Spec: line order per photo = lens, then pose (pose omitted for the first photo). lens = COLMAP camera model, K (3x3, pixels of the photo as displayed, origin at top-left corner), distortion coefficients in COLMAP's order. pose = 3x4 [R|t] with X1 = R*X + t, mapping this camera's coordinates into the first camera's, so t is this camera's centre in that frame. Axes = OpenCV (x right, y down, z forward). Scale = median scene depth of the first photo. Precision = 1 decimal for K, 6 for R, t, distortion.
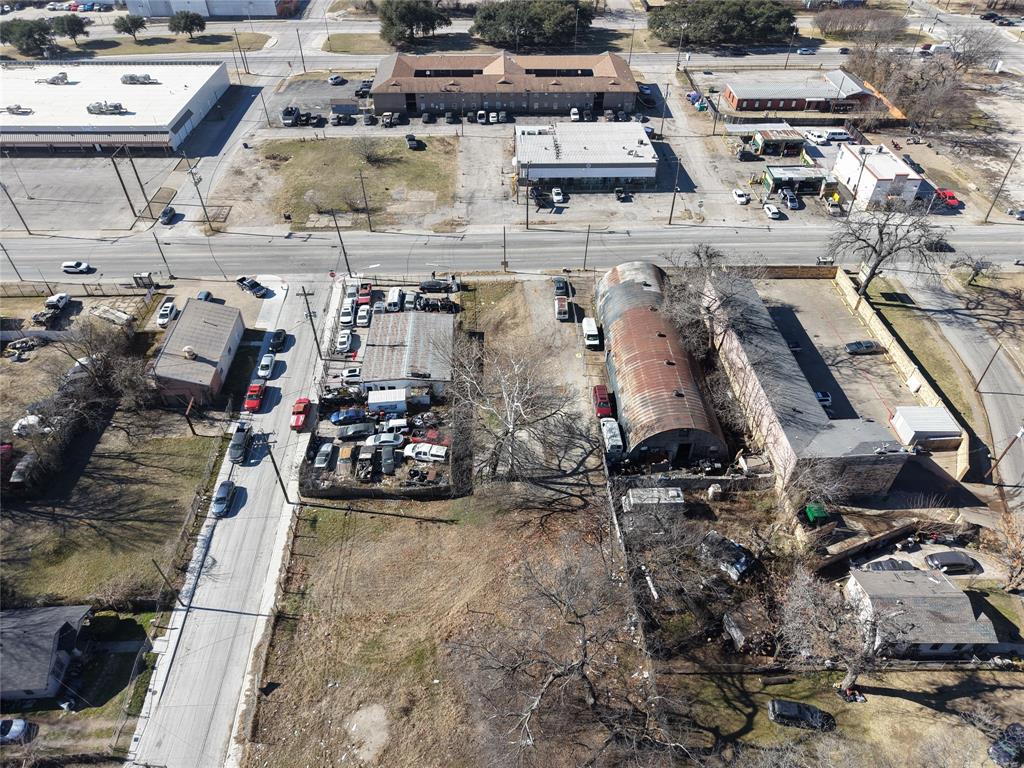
lens RADIAL K [[682.0, 0, 510.0], [0, 682.0, 385.3], [0, 0, 1]] dist [0.080090, -0.144154]
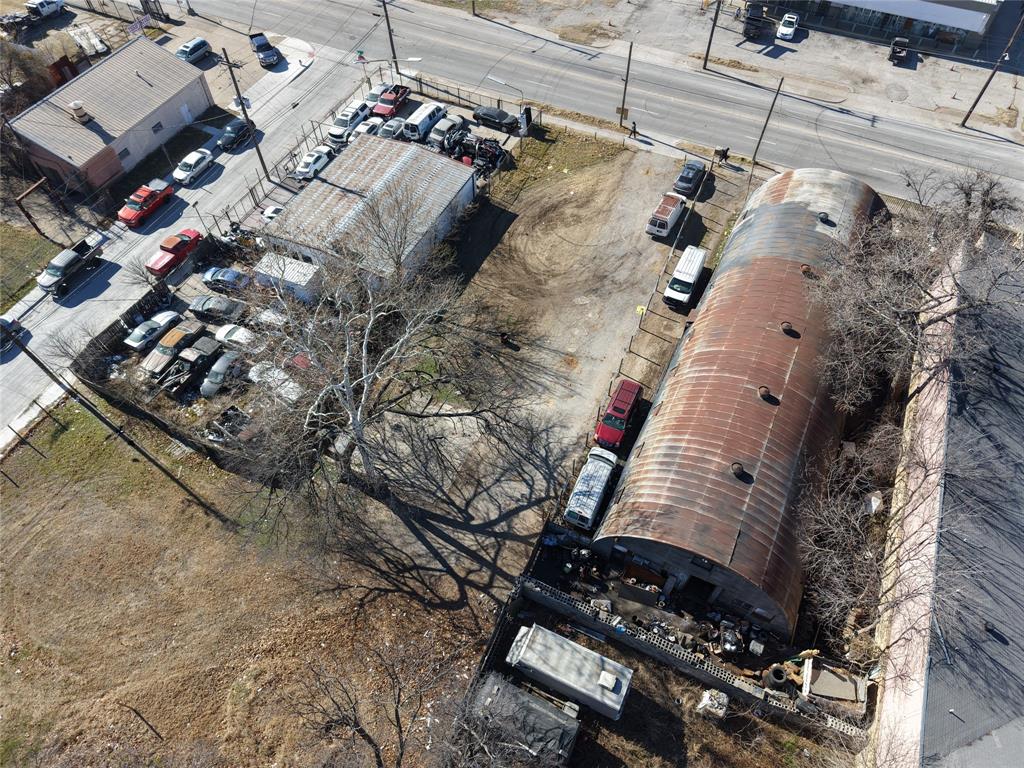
lens RADIAL K [[685.9, 0, 510.2], [0, 685.9, 386.6], [0, 0, 1]] dist [0.010610, -0.008308]
pose [[0.887800, 0.372223, -0.270667, 0.178618], [-0.308766, 0.917843, 0.249455, -0.091390], [0.341283, -0.137894, 0.929791, 0.445284]]
